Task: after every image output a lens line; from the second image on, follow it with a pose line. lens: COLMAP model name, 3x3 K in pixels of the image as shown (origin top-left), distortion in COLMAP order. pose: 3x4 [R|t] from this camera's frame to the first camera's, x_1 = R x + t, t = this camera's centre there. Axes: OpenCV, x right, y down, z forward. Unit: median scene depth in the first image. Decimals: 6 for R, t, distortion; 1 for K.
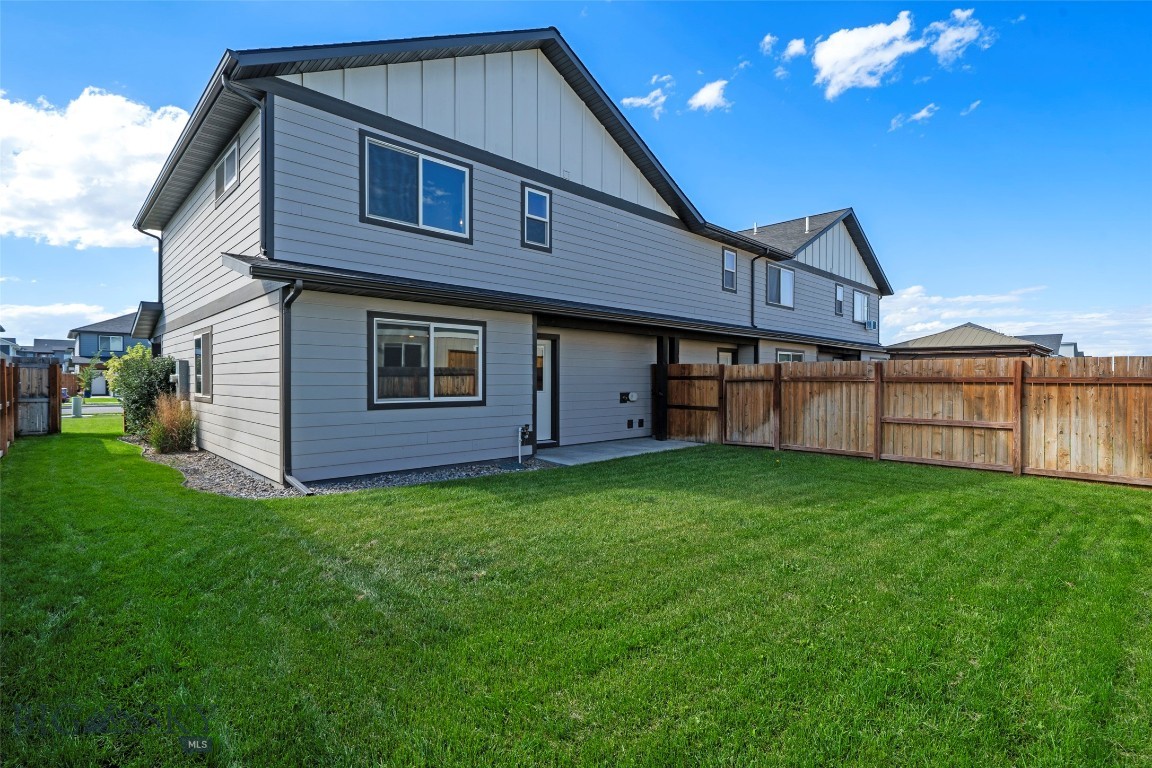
lens RADIAL K [[549.0, 0, 576.0], [0, 549.0, 384.0], [0, 0, 1]] dist [-0.000043, -0.000278]
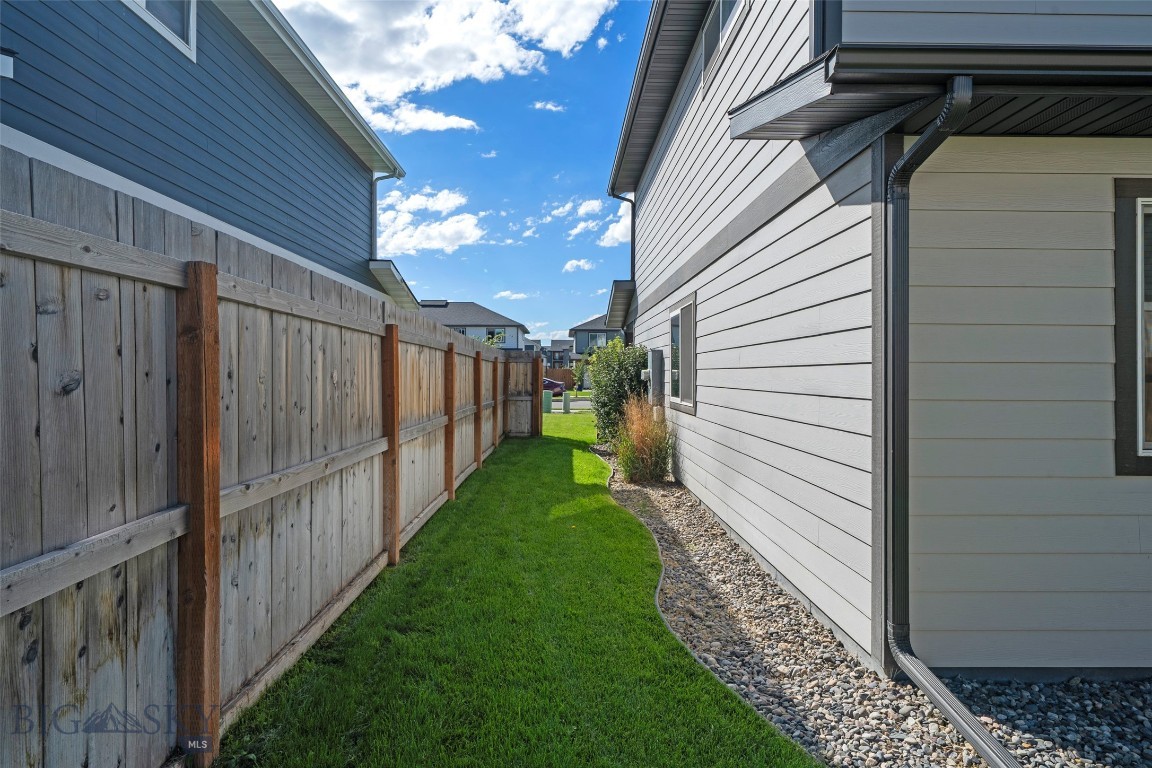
lens RADIAL K [[616.4, 0, 570.9], [0, 616.4, 372.9], [0, 0, 1]] dist [-0.000451, -0.000160]
pose [[0.729858, 0.000547, -0.683599, -0.258078], [-0.007649, 0.999944, -0.007366, -0.006407], [0.683556, 0.010605, 0.729821, 0.351962]]
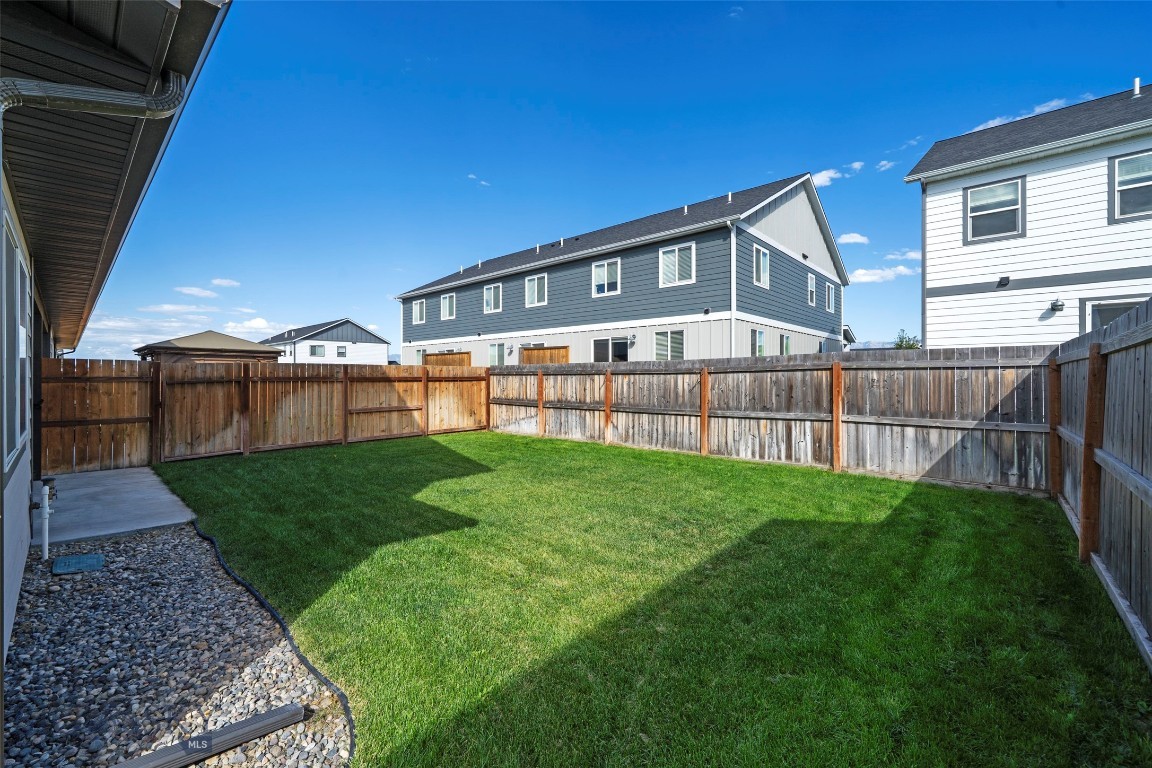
lens RADIAL K [[462.2, 0, 576.8], [0, 462.2, 378.8], [0, 0, 1]] dist [-0.000611, -0.000084]
pose [[-0.065707, -0.011122, 0.997777, -0.474237], [0.009916, 0.999881, 0.011799, -0.014271], [-0.997790, 0.010670, -0.065589, 0.488614]]
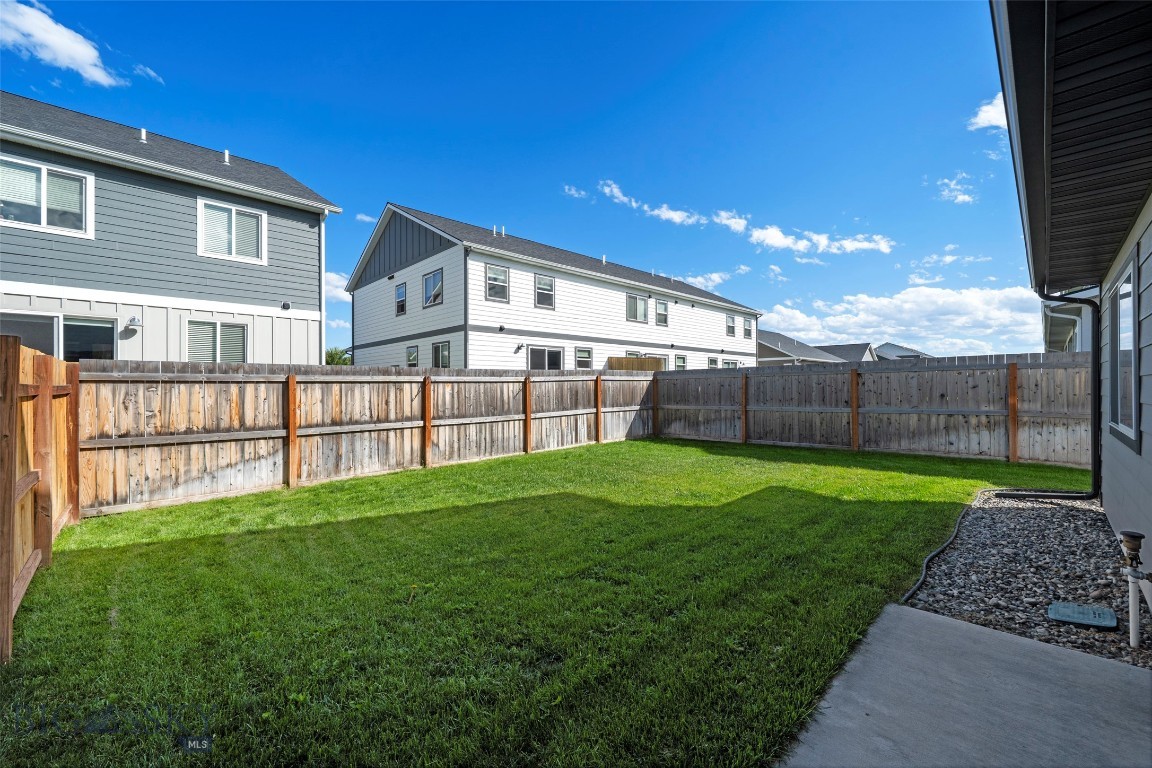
lens RADIAL K [[462.2, 0, 576.8], [0, 462.2, 378.8], [0, 0, 1]] dist [-0.000611, -0.000084]
pose [[-0.999995, 0.001689, -0.002710, 0.208824], [0.001713, 0.999960, -0.008812, -0.010066], [0.002695, -0.008816, -0.999958, 1.137200]]
